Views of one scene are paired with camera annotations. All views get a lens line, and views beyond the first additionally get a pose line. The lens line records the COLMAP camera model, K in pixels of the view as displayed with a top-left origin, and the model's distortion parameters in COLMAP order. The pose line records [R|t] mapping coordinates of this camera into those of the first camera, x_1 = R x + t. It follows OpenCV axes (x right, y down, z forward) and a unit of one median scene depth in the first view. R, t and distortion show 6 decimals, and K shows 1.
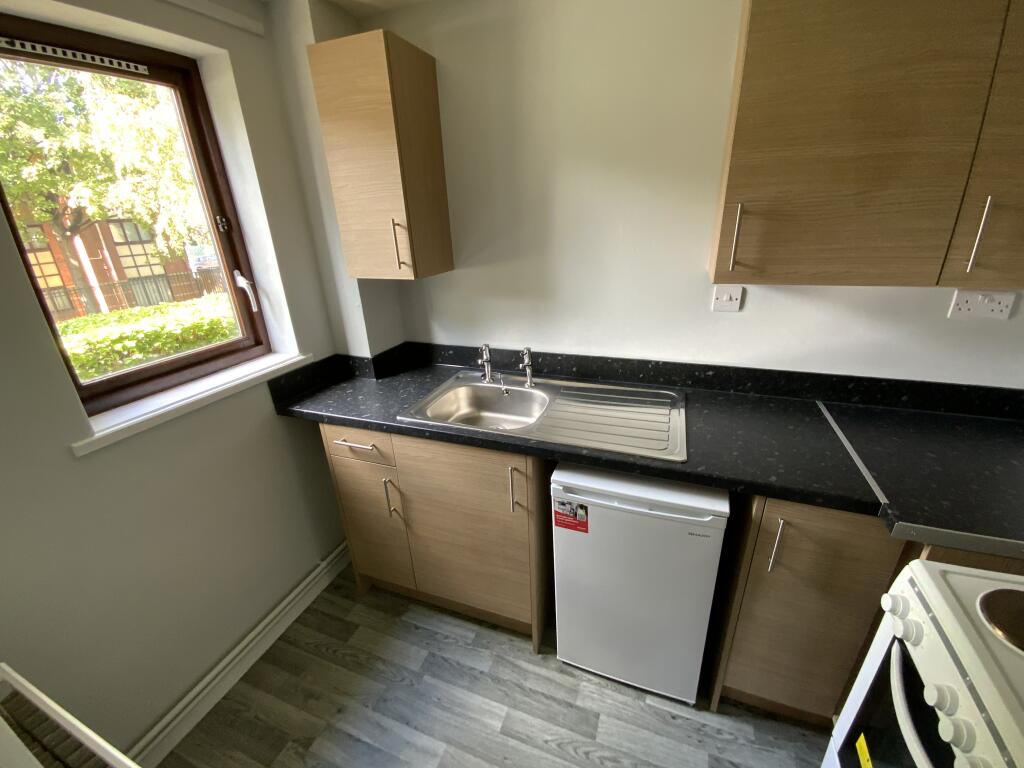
lens RADIAL K [[414.9, 0, 512.0], [0, 414.9, 384.0], [0, 0, 1]] dist [0.023752, -0.022856]
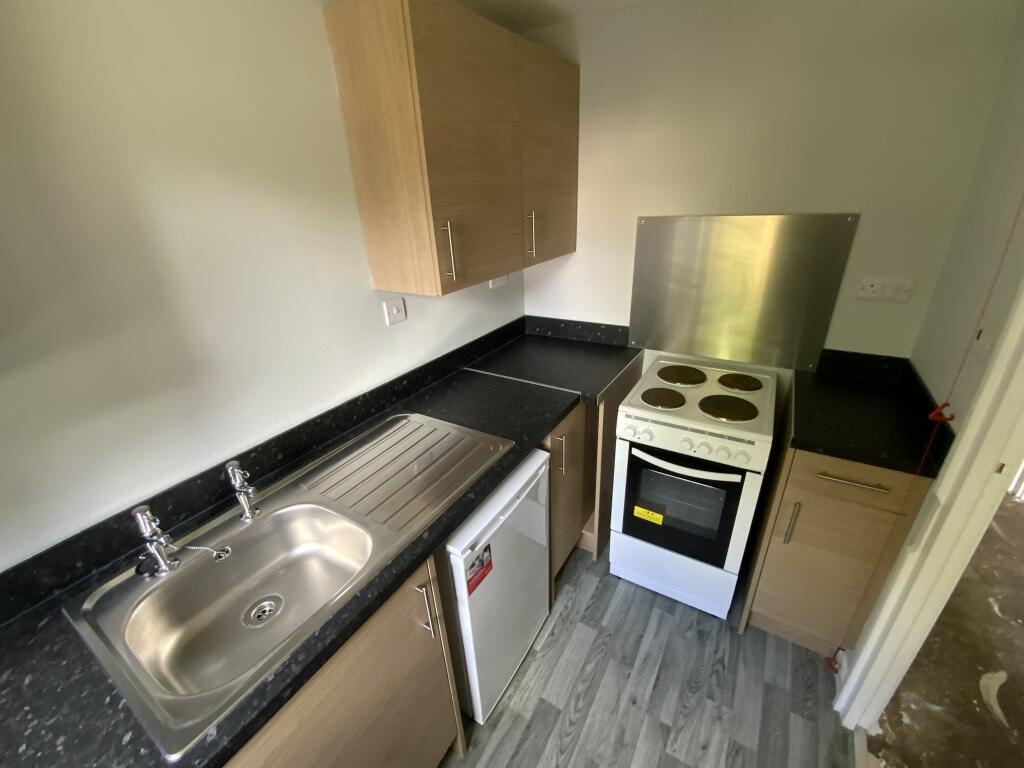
lens RADIAL K [[413.9, 0, 512.0], [0, 413.9, 384.0], [0, 0, 1]] dist [-0.000098, -0.010480]
pose [[0.180142, -0.372736, 0.910284, -0.443653], [0.400324, 0.873097, 0.278286, -0.216618], [-0.898493, 0.314277, 0.306496, 0.480929]]
